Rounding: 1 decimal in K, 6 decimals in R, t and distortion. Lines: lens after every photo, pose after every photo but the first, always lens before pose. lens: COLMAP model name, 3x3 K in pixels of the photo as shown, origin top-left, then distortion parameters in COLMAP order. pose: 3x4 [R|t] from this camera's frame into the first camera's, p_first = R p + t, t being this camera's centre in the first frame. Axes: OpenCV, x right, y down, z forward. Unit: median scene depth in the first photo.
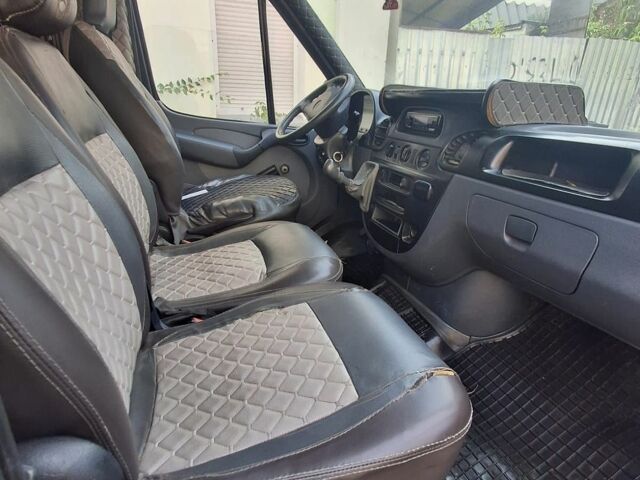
lens RADIAL K [[448.0, 0, 320.0], [0, 448.0, 240.0], [0, 0, 1]] dist [0.047142, 0.092258]
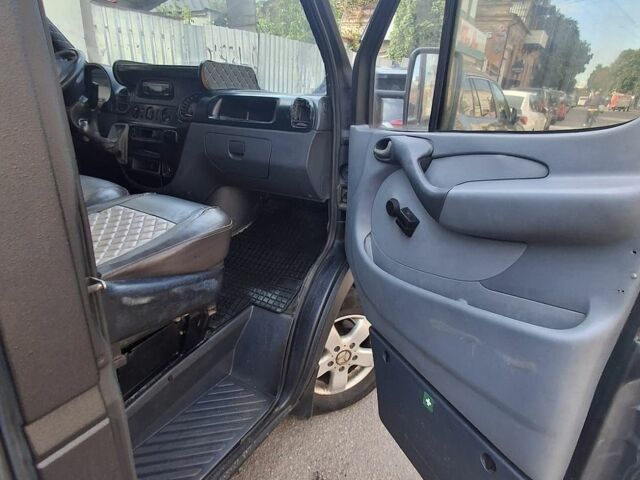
lens RADIAL K [[448.0, 0, 320.0], [0, 448.0, 240.0], [0, 0, 1]] dist [0.047142, 0.092258]
pose [[0.826325, -0.198494, 0.527055, -0.163842], [0.180875, 0.979790, 0.085421, 0.139422], [-0.533359, 0.024746, 0.845527, -0.372742]]
